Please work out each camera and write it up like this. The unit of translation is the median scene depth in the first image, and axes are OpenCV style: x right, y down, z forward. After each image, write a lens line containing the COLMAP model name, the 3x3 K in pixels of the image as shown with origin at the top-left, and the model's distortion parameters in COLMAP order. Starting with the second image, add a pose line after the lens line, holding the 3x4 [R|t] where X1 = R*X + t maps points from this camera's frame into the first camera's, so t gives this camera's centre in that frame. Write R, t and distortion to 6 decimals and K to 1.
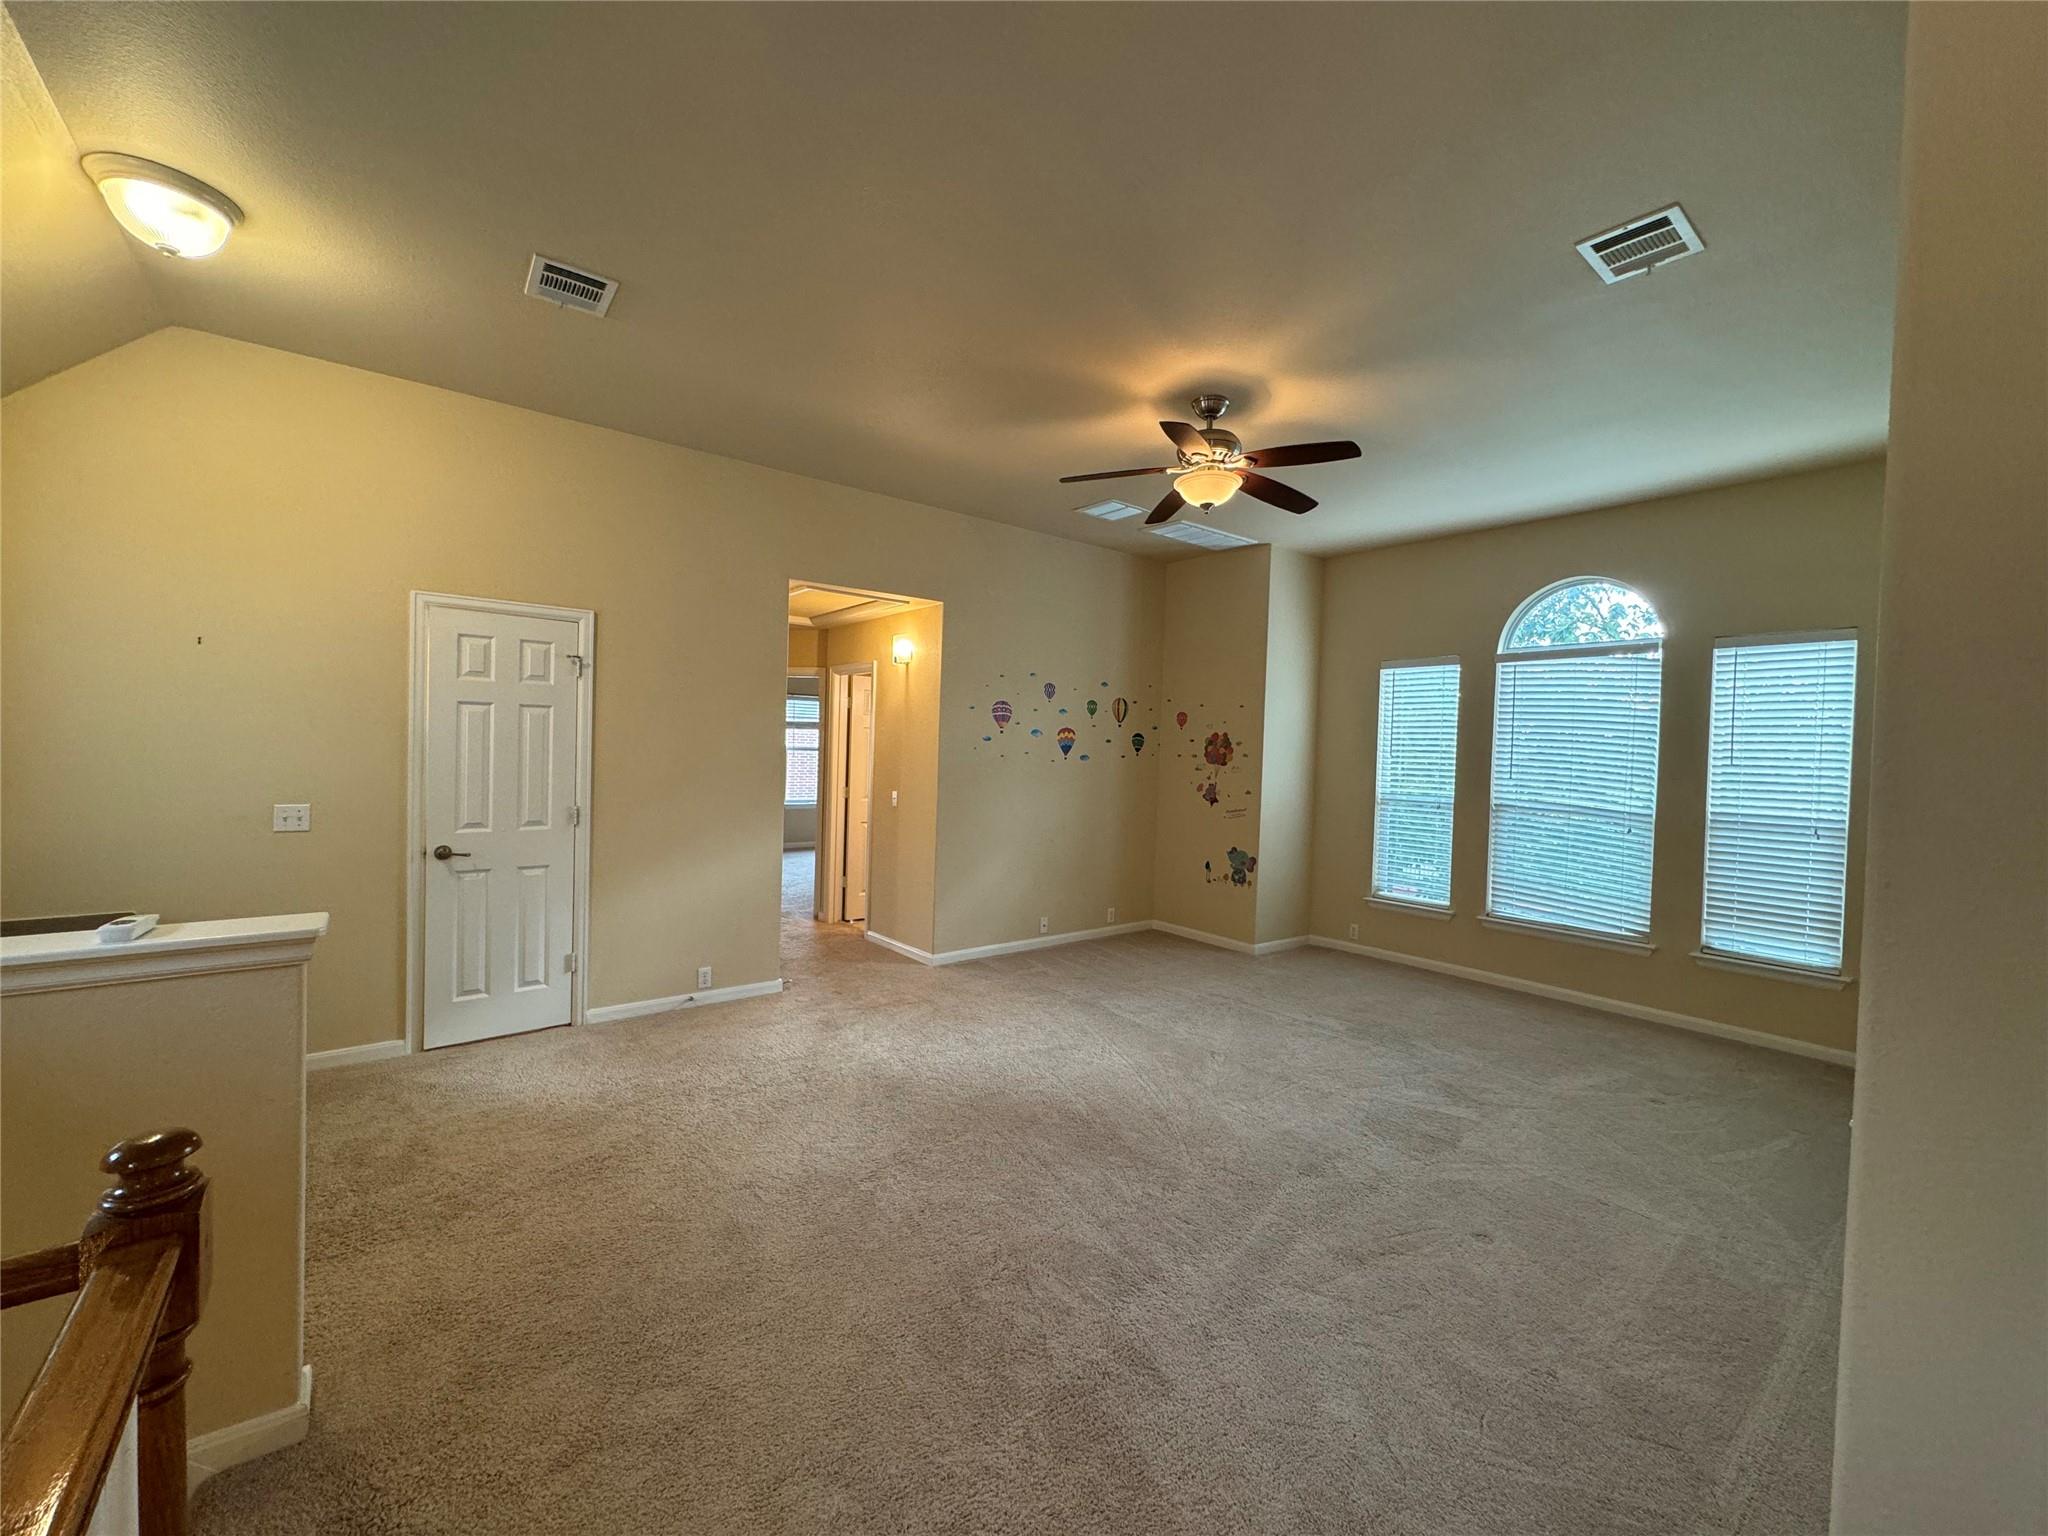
lens RADIAL K [[817.9, 0, 1026.6], [0, 817.9, 769.0], [0, 0, 1]] dist [-0.000659, 0.000014]
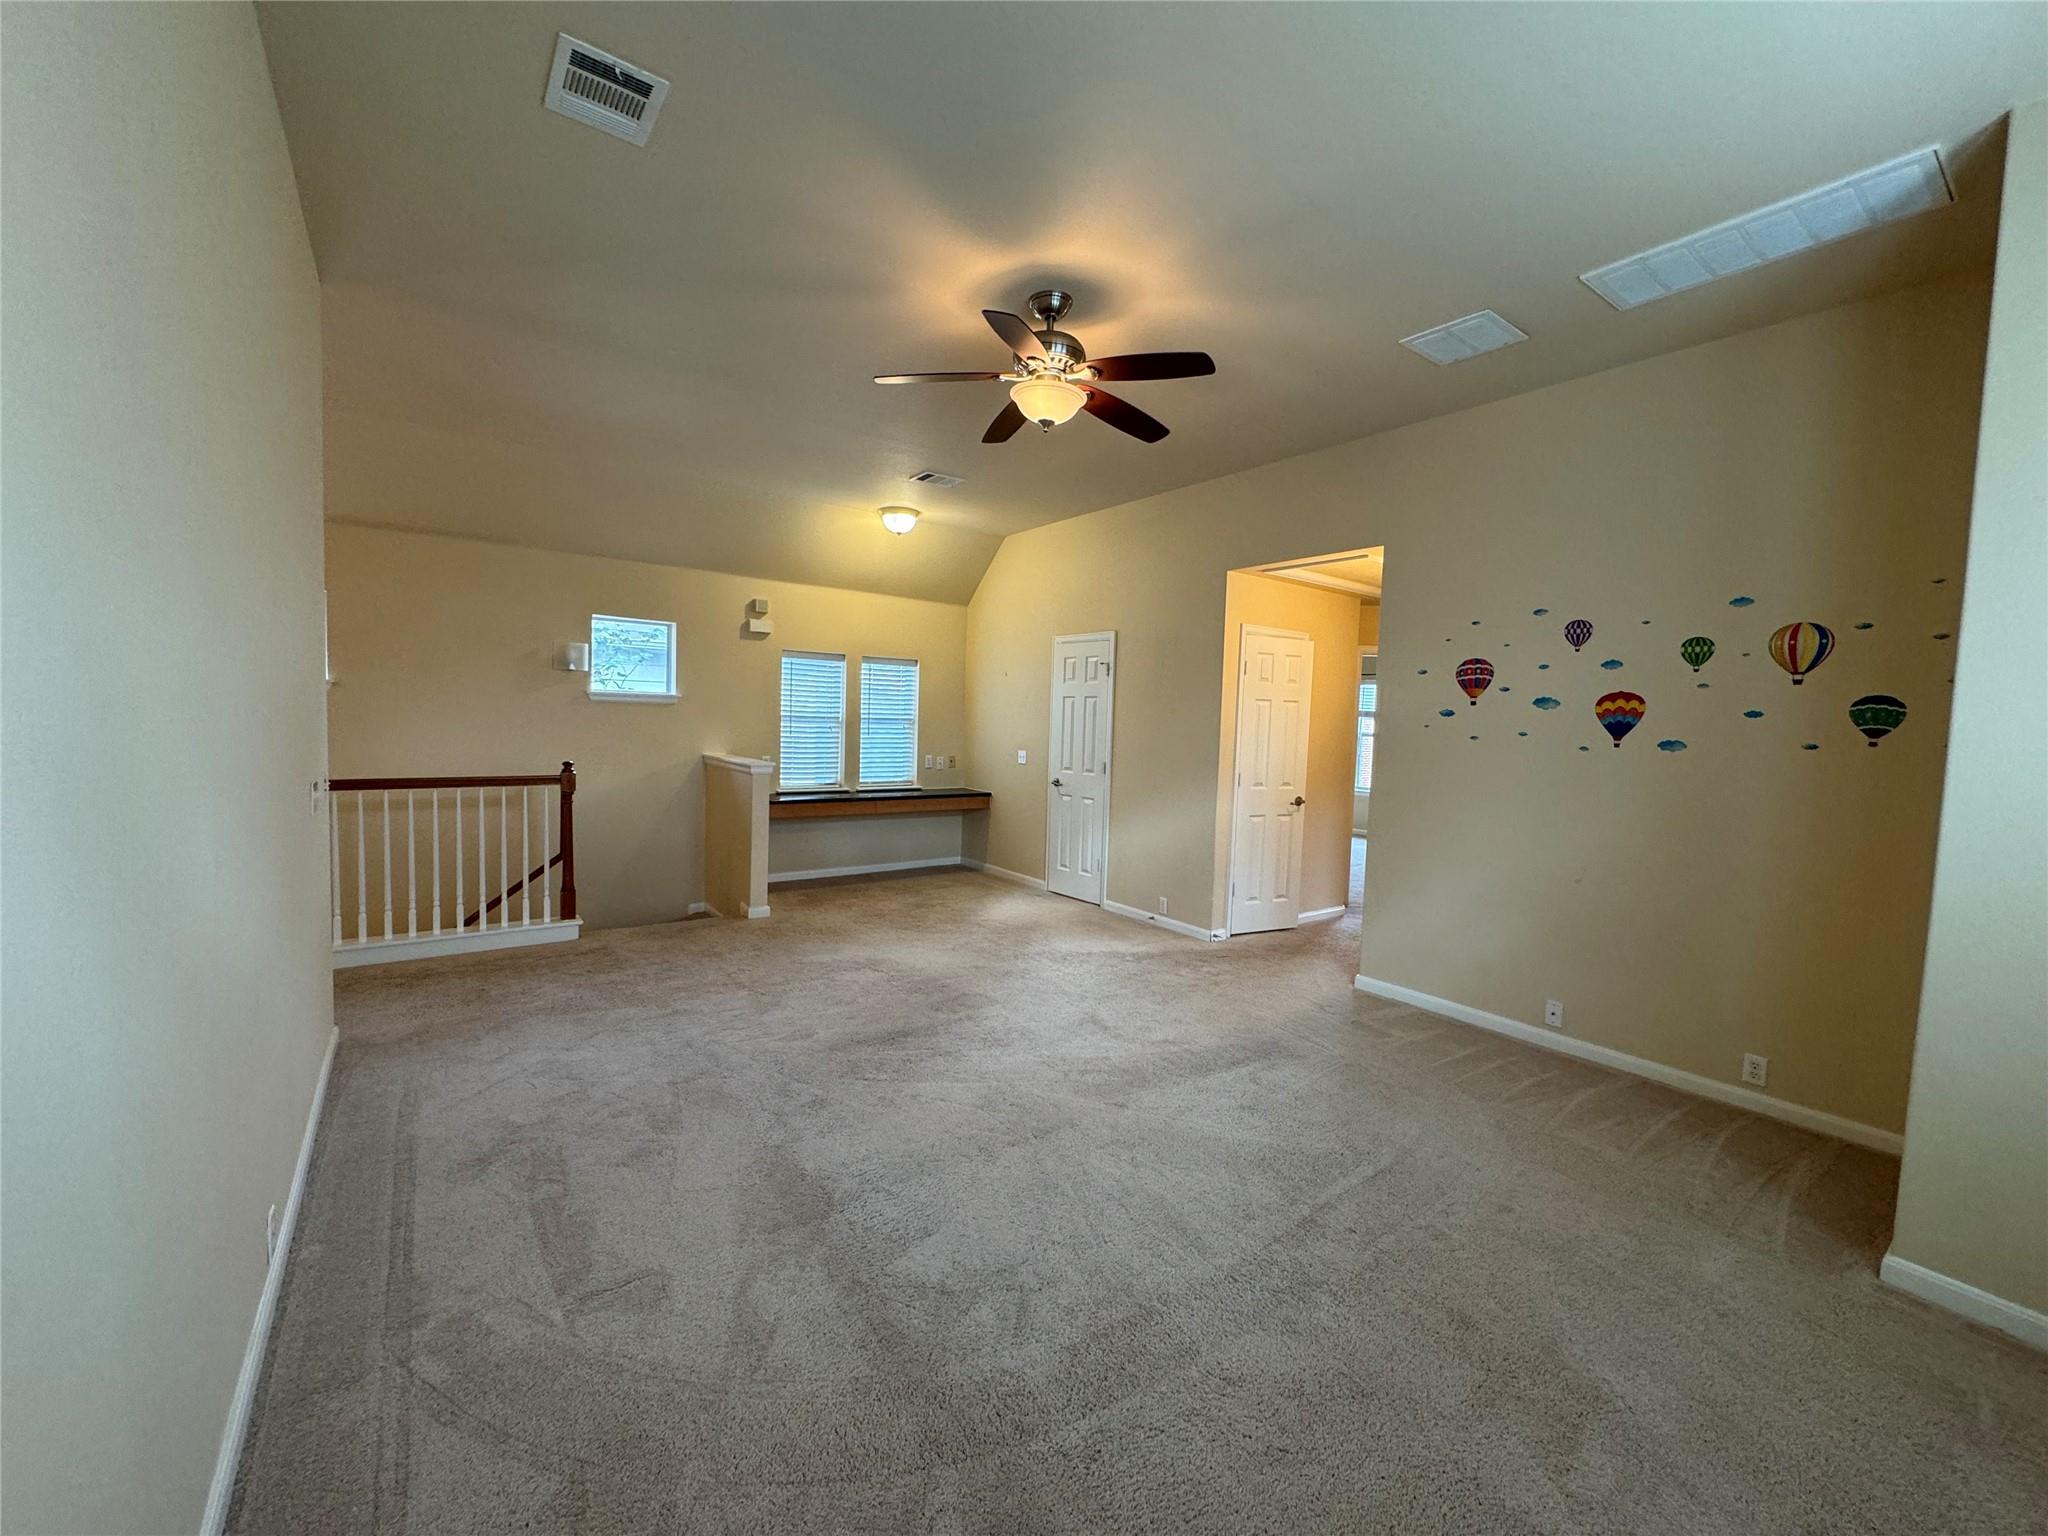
lens RADIAL K [[817.9, 0, 1025.7], [0, 817.9, 765.4], [0, 0, 1]] dist [-0.000659, 0.000014]
pose [[-0.042485, 0.025334, -0.998776, 0.733439], [-0.065257, 0.997473, 0.028077, 0.013608], [0.996964, 0.066370, -0.040724, 0.692726]]
